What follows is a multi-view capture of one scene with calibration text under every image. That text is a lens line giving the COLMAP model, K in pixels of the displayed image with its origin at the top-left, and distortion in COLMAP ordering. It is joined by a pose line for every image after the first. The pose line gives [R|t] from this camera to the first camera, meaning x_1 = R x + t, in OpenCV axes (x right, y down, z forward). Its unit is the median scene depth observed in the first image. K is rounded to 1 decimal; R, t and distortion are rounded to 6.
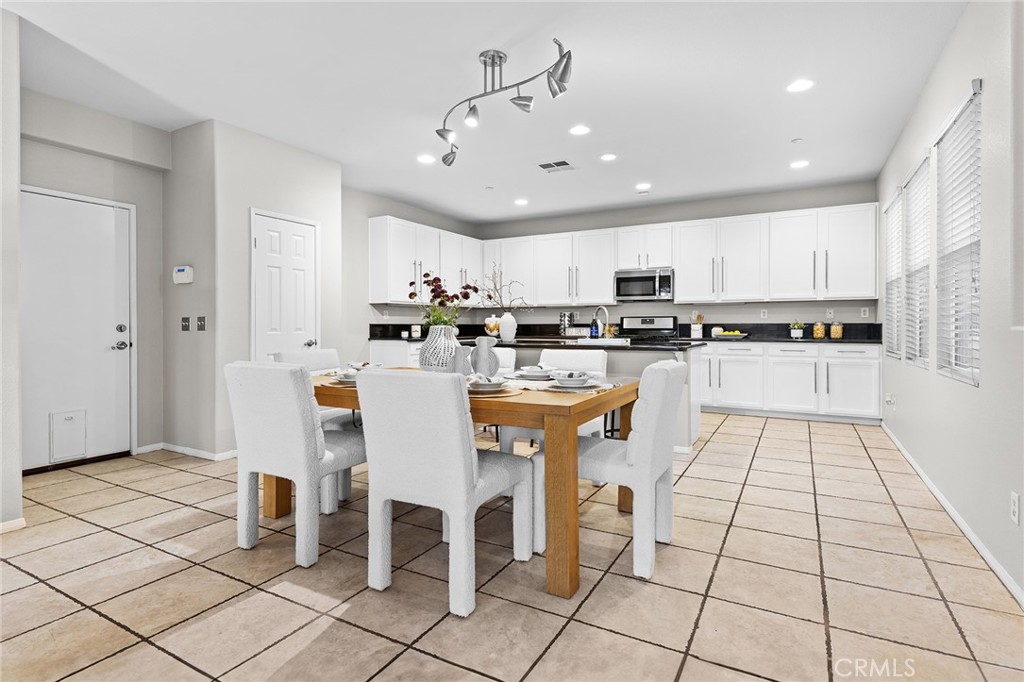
lens RADIAL K [[506.6, 0, 513.1], [0, 506.6, 329.4], [0, 0, 1]] dist [0.002730, -0.000008]
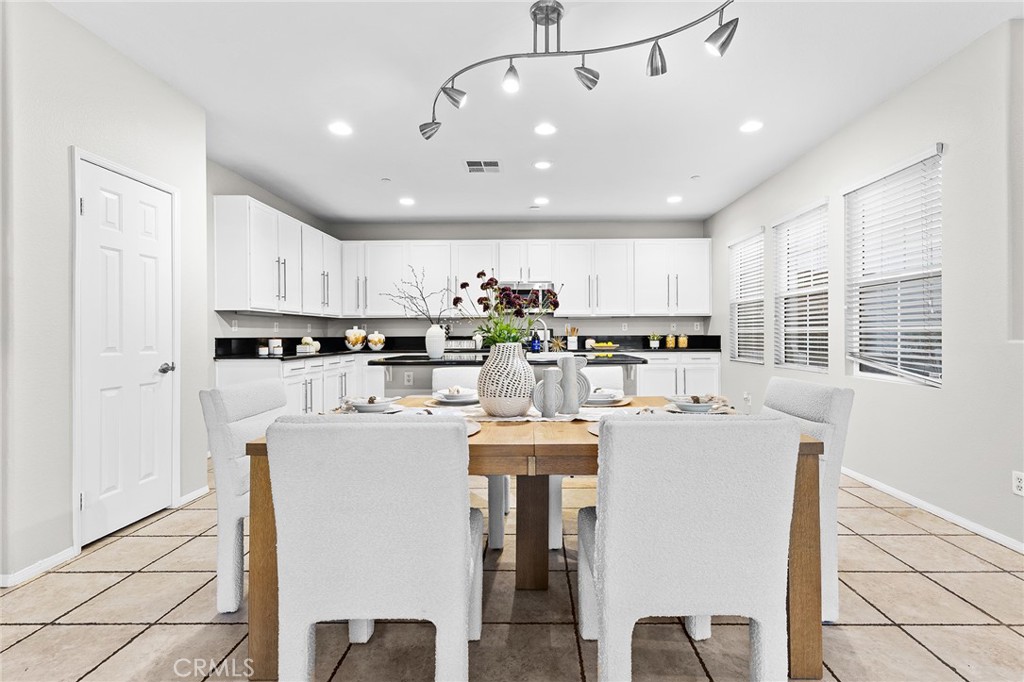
lens RADIAL K [[474.8, 0, 526.1], [0, 474.8, 336.1], [0, 0, 1]] dist [0.003287, -0.000259]
pose [[0.882352, -0.003796, 0.470574, -0.220521], [0.007433, 0.999955, -0.005871, -0.006285], [-0.470531, 0.008678, 0.882341, 0.178657]]
